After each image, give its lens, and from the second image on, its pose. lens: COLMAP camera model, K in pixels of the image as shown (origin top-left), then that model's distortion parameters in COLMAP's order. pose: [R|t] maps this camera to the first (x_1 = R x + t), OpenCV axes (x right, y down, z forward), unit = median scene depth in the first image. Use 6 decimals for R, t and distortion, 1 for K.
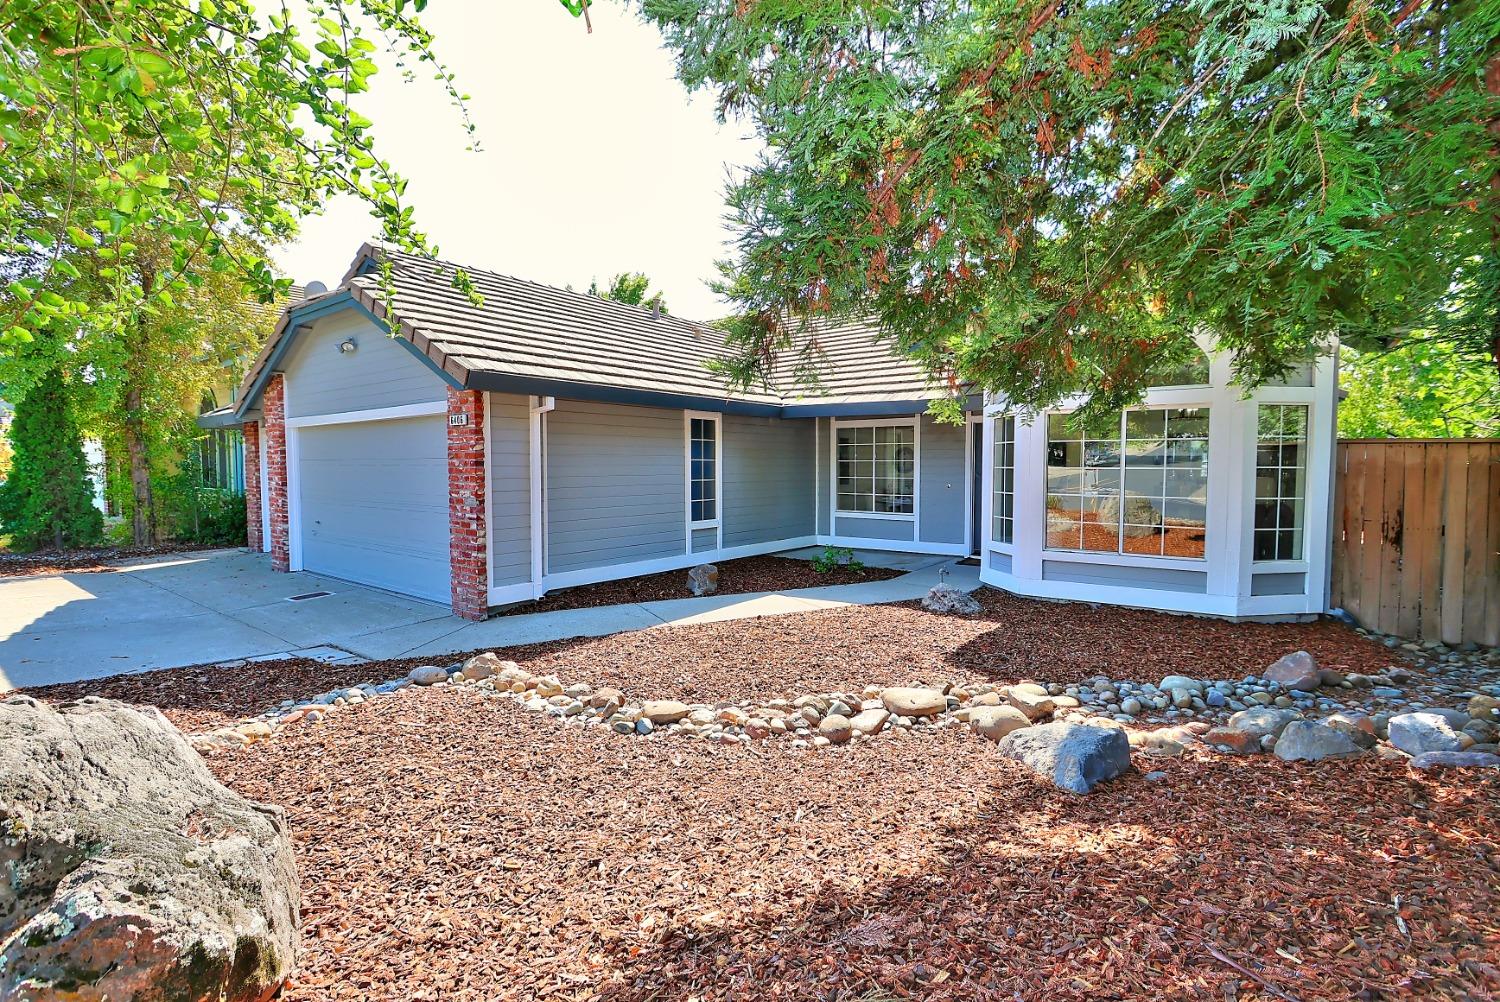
lens RADIAL K [[693.4, 0, 741.8], [0, 693.4, 505.7], [0, 0, 1]] dist [-0.016235, 0.002395]
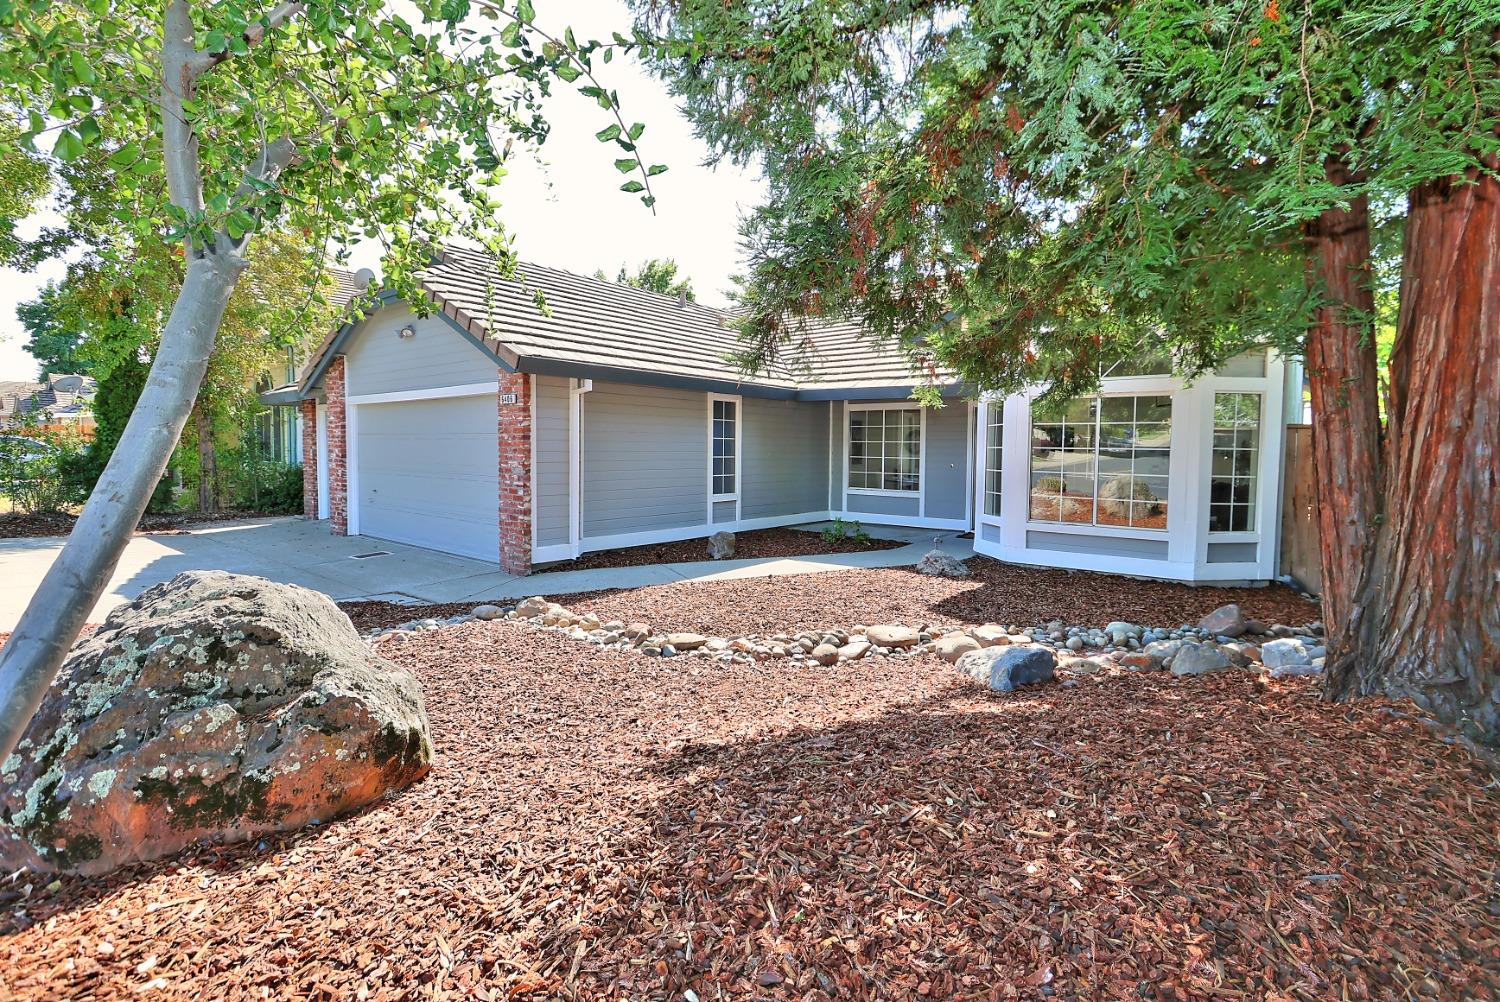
lens RADIAL K [[693.4, 0, 756.6], [0, 693.4, 490.3], [0, 0, 1]] dist [-0.016235, 0.002395]
pose [[0.999834, 0.012383, -0.013371, 0.022344], [-0.012361, 0.999922, 0.001688, 0.026570], [0.013391, -0.001523, 0.999909, -0.185031]]
